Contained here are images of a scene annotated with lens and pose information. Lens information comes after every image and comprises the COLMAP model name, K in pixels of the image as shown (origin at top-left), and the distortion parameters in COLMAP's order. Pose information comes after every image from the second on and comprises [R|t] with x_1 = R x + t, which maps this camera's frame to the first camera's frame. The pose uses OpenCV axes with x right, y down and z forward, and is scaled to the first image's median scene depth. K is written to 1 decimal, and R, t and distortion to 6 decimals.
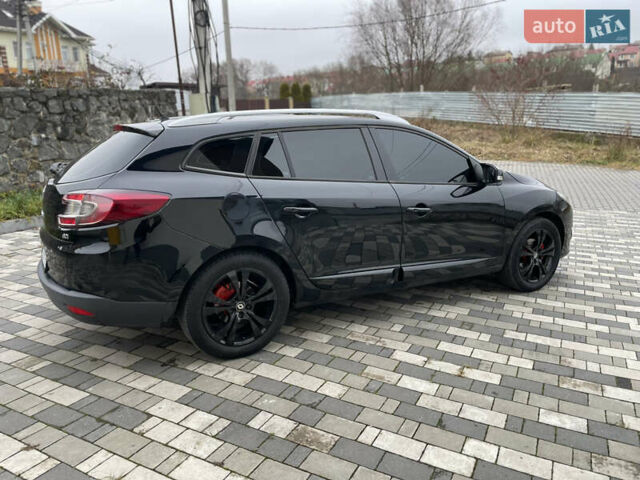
lens RADIAL K [[484.9, 0, 316.2], [0, 484.9, 238.0], [0, 0, 1]] dist [0.087502, -0.117932]
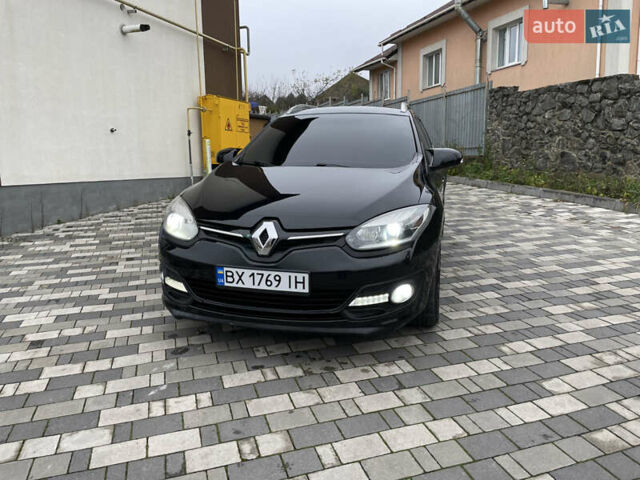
lens RADIAL K [[484.9, 0, 316.6], [0, 484.9, 237.7], [0, 0, 1]] dist [0.087502, -0.117932]
pose [[-0.709391, 0.152498, -0.688119, 1.113630], [-0.142472, 0.925131, 0.351900, -0.422084], [0.690265, 0.347673, -0.634554, 2.113411]]
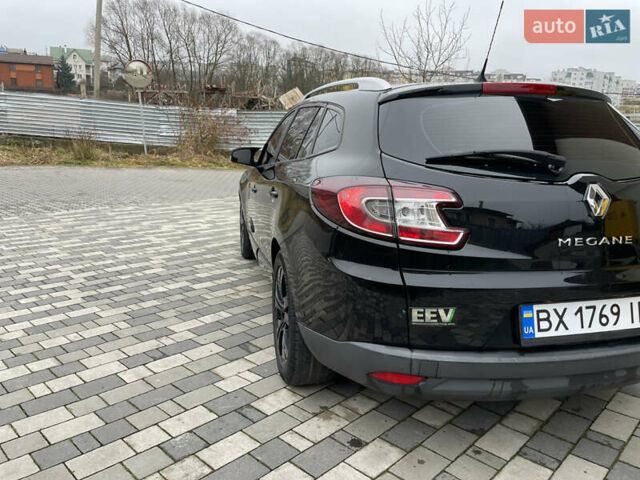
lens RADIAL K [[484.9, 0, 322.4], [0, 484.9, 236.9], [0, 0, 1]] dist [0.087502, -0.117932]
pose [[0.294018, -0.183181, 0.938082, -1.020346], [0.195212, 0.972283, 0.128676, -0.162740], [-0.935653, 0.145292, 0.321628, 0.999241]]
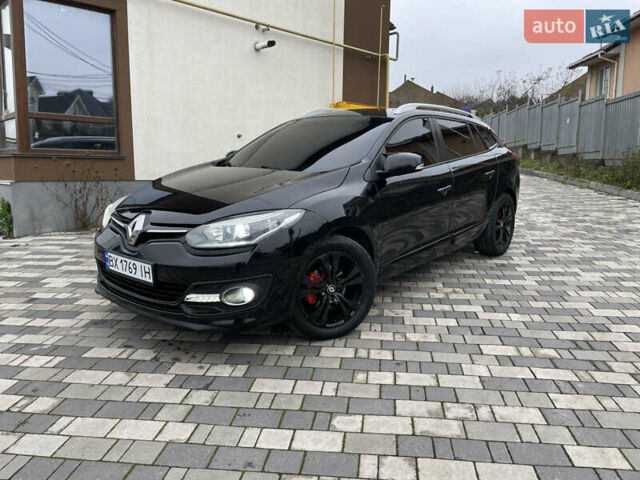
lens RADIAL K [[484.9, 0, 321.6], [0, 484.9, 235.4], [0, 0, 1]] dist [0.087502, -0.117932]
pose [[-0.941692, 0.069406, -0.329240, 0.619867], [-0.065820, 0.921593, 0.382537, -0.477702], [0.329975, 0.381903, -0.863288, 2.415093]]
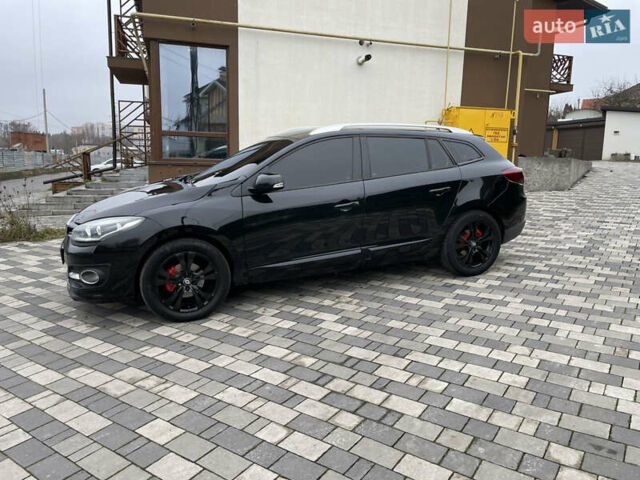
lens RADIAL K [[484.9, 0, 321.2], [0, 484.9, 234.1], [0, 0, 1]] dist [0.087502, -0.117932]
pose [[-0.990369, -0.007357, 0.138260, -0.152829], [0.047262, 0.920644, 0.387531, -0.565441], [-0.130139, 0.390333, -0.911430, 2.624714]]
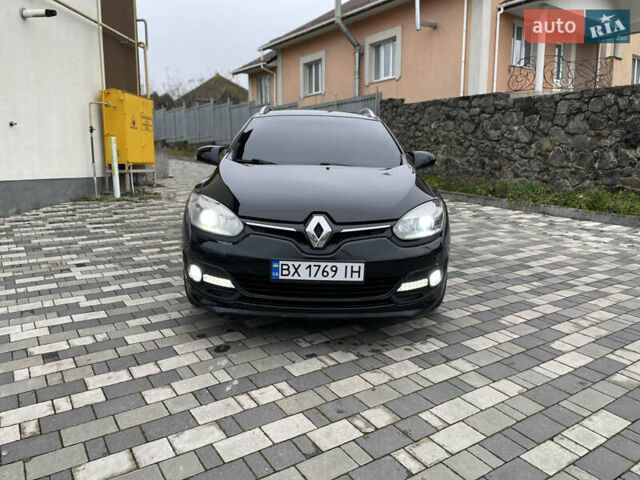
lens RADIAL K [[484.9, 0, 319.5], [0, 484.9, 237.2], [0, 0, 1]] dist [0.087502, -0.117932]
pose [[-0.487289, 0.162519, -0.857984, 1.334939], [-0.206548, 0.933198, 0.294075, -0.368022], [0.848462, 0.320515, -0.421169, 1.913778]]
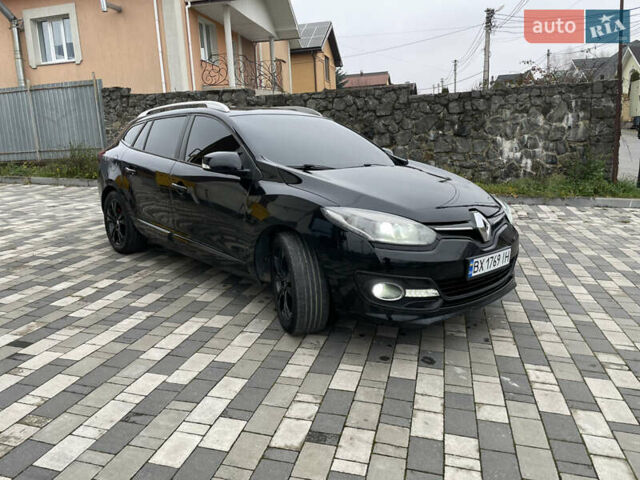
lens RADIAL K [[484.9, 0, 317.4], [0, 484.9, 237.5], [0, 0, 1]] dist [0.087502, -0.117932]
pose [[0.223752, 0.204579, -0.952934, 1.425527], [-0.211971, 0.964534, 0.157297, -0.197071], [0.951317, 0.166799, 0.259181, 1.055479]]
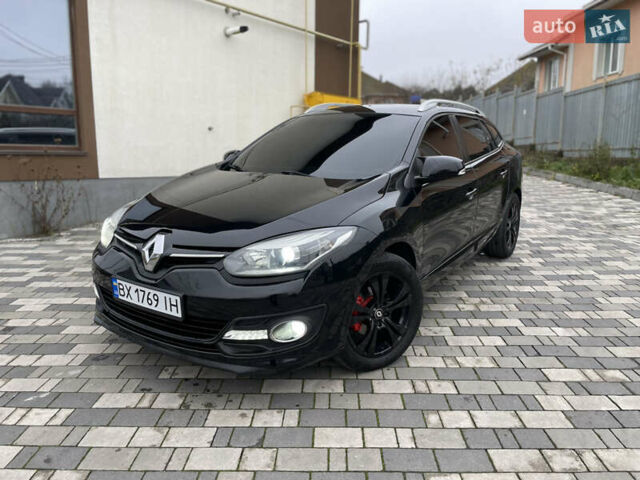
lens RADIAL K [[484.9, 0, 320.6], [0, 484.9, 237.0], [0, 0, 1]] dist [0.087502, -0.117932]
pose [[-0.901170, 0.097468, -0.422366, 0.722989], [-0.088301, 0.912681, 0.399019, -0.468040], [0.424377, 0.396879, -0.813874, 2.245486]]
